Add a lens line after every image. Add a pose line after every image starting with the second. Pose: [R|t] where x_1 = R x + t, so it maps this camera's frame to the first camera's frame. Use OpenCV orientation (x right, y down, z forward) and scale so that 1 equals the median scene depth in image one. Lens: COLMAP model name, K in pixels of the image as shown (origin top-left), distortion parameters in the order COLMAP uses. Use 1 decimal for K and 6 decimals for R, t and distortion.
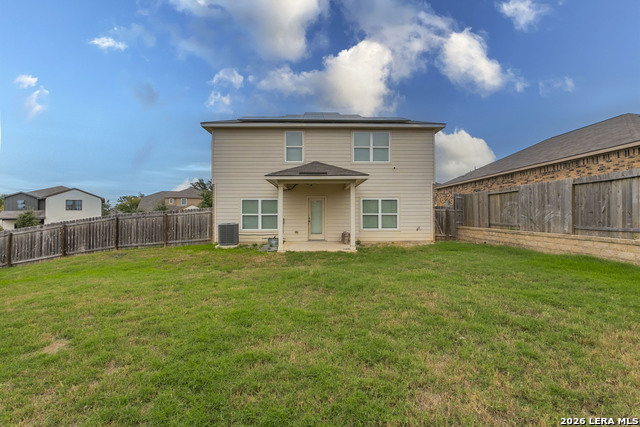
lens RADIAL K [[303.7, 0, 320.0], [0, 303.7, 213.5], [0, 0, 1]] dist [0.000965, 0.000311]
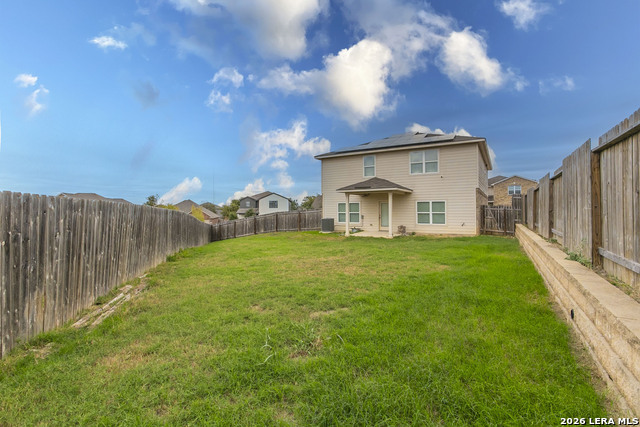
lens RADIAL K [[303.7, 0, 320.0], [0, 303.7, 213.5], [0, 0, 1]] dist [0.000965, 0.000311]
pose [[0.842894, 0.006016, -0.538046, 0.499479], [0.003583, 0.999853, 0.016792, -0.018245], [0.538068, -0.016081, 0.842748, -0.358893]]
